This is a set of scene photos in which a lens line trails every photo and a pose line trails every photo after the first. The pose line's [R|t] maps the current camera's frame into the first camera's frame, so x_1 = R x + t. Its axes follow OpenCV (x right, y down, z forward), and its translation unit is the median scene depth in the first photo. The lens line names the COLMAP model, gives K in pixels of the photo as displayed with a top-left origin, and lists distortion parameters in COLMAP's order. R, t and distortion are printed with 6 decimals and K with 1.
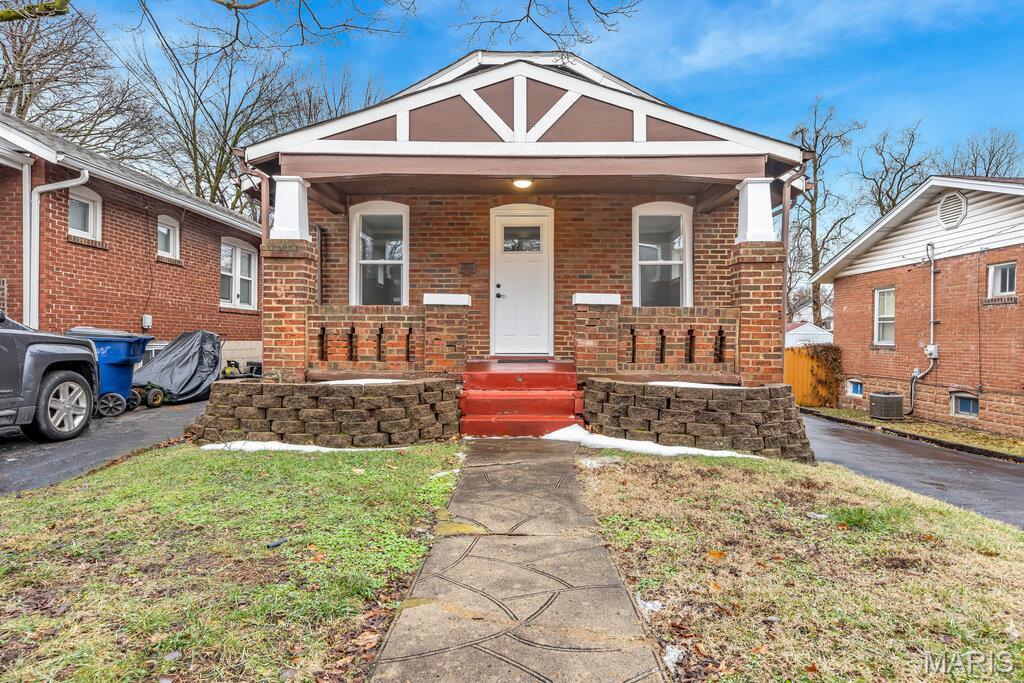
lens RADIAL K [[561.6, 0, 512.9], [0, 561.6, 340.0], [0, 0, 1]] dist [0.017943, -0.000532]
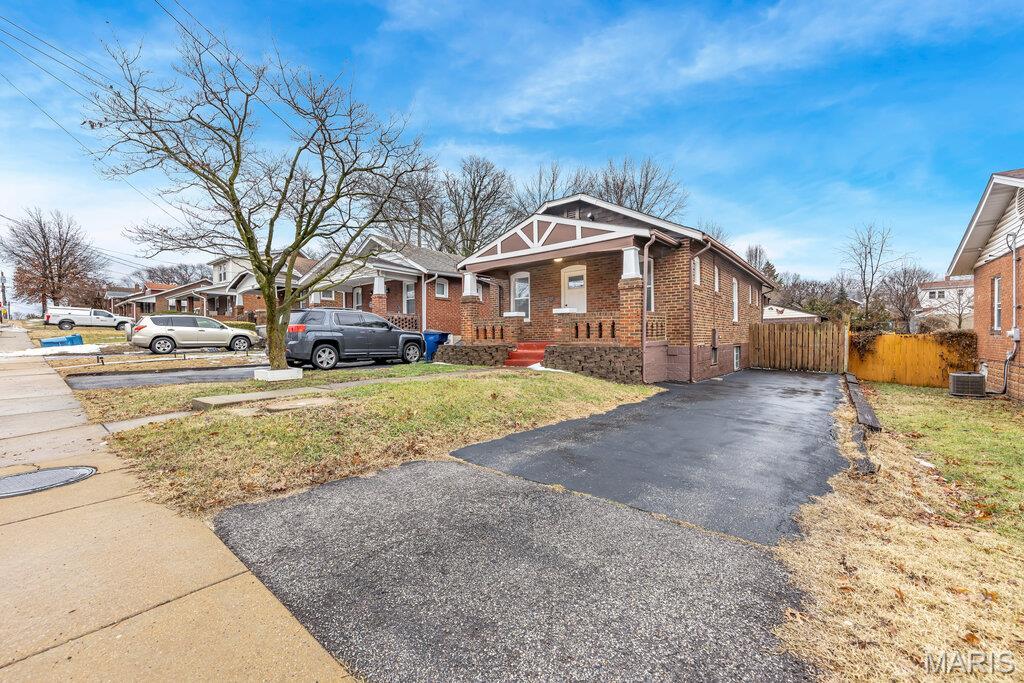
lens RADIAL K [[404.4, 0, 509.0], [0, 404.4, 338.9], [0, 0, 1]] dist [0.007595, 0.000137]
pose [[0.775578, -0.012813, -0.631122, 1.006974], [0.009992, 0.999918, -0.008022, 0.052133], [0.631173, -0.000085, 0.775642, -0.411060]]
